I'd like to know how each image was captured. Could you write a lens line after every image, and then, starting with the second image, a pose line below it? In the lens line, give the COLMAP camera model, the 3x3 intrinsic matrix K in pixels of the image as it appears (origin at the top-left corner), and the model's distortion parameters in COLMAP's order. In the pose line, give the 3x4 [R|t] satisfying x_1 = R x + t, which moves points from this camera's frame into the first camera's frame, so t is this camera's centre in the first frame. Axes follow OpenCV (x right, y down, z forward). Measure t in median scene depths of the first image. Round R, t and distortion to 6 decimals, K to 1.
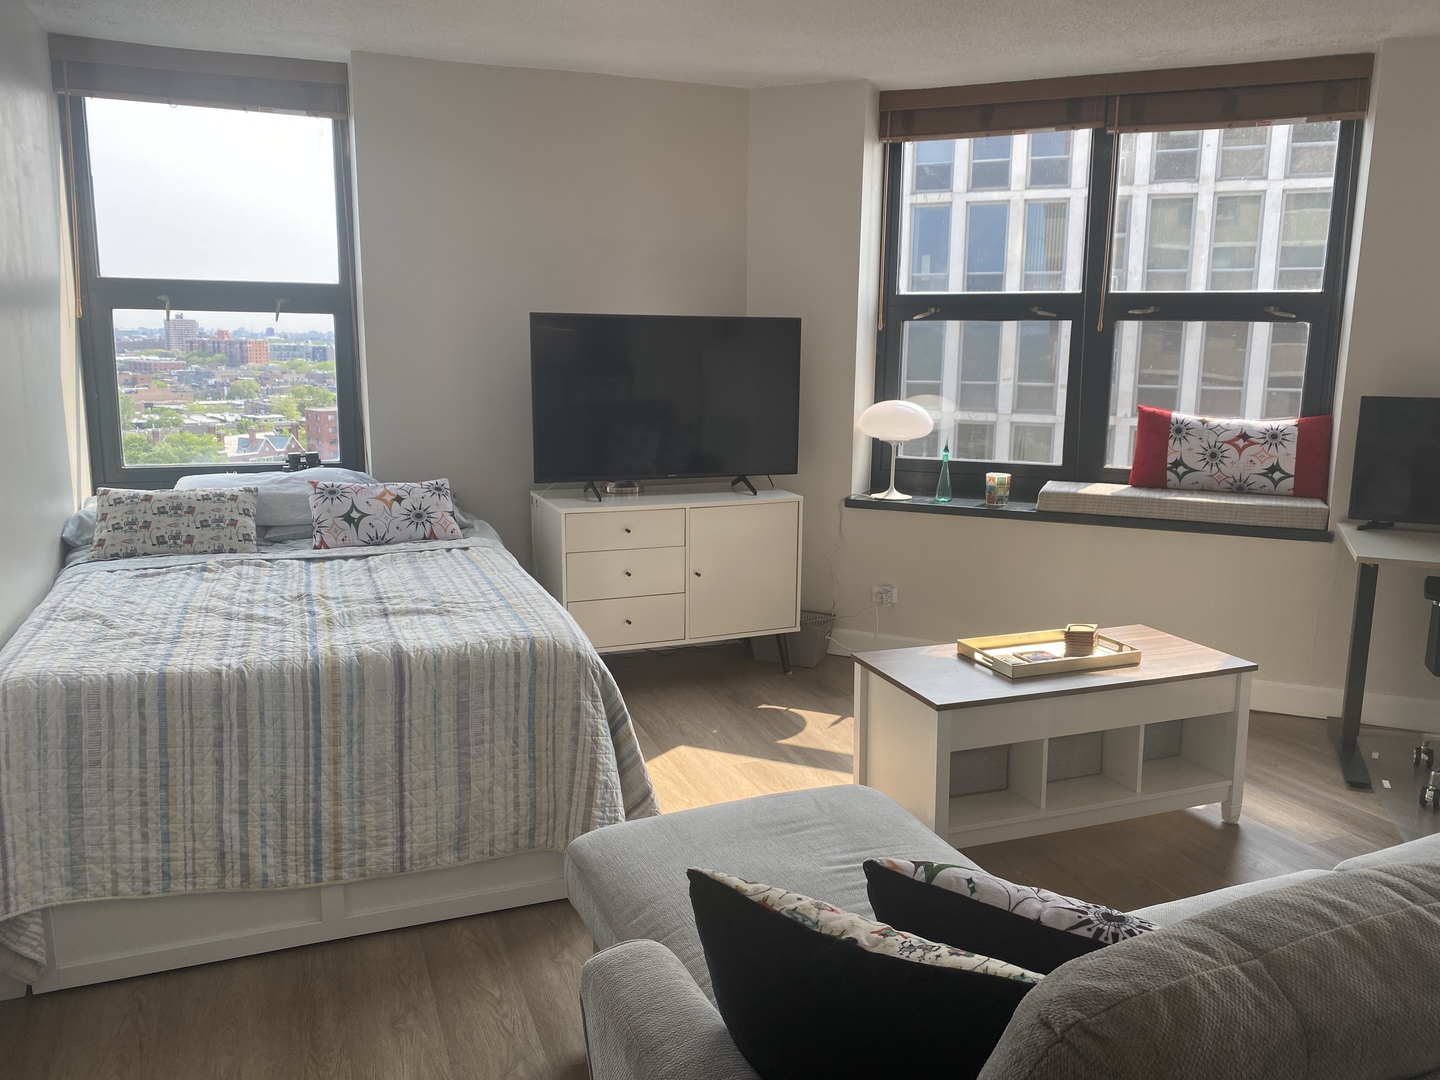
lens RADIAL K [[1079.2, 0, 719.9], [0, 1079.2, 543.4], [0, 0, 1]] dist [-0.020557, 0.008969]
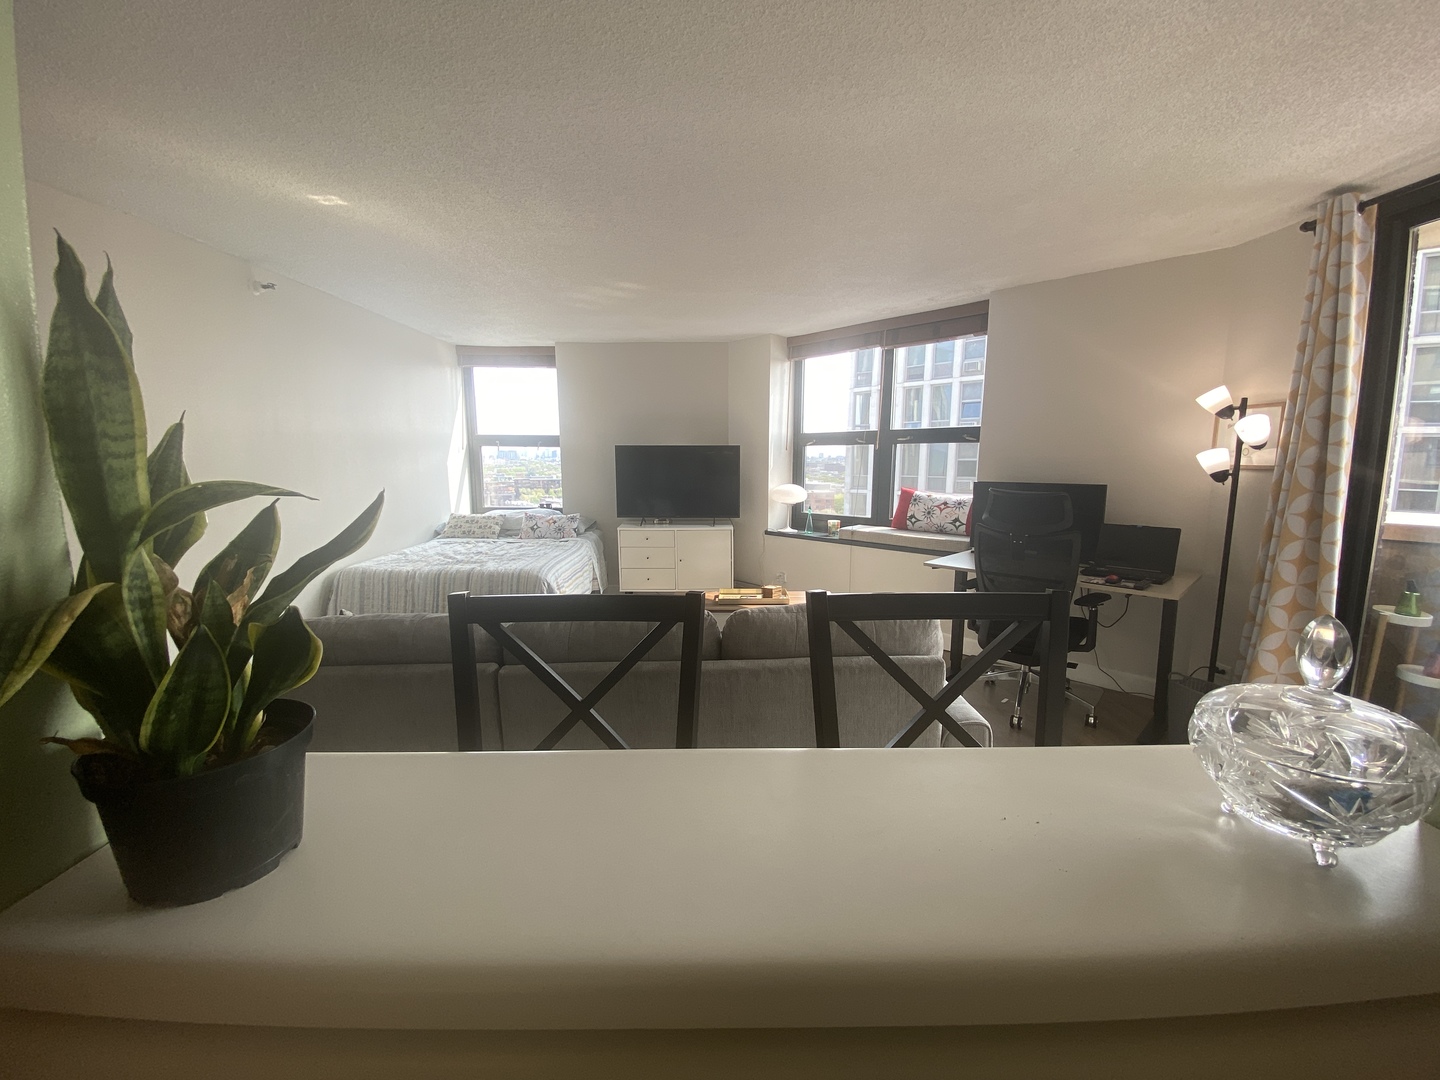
lens RADIAL K [[586.6, 0, 727.4], [0, 586.6, 551.0], [0, 0, 1]] dist [0.002890, -0.000467]
pose [[0.929163, 0.047607, -0.366592, 0.506934], [-0.055903, 0.998364, -0.012041, 0.017902], [0.365419, 0.031682, 0.930304, -0.097138]]
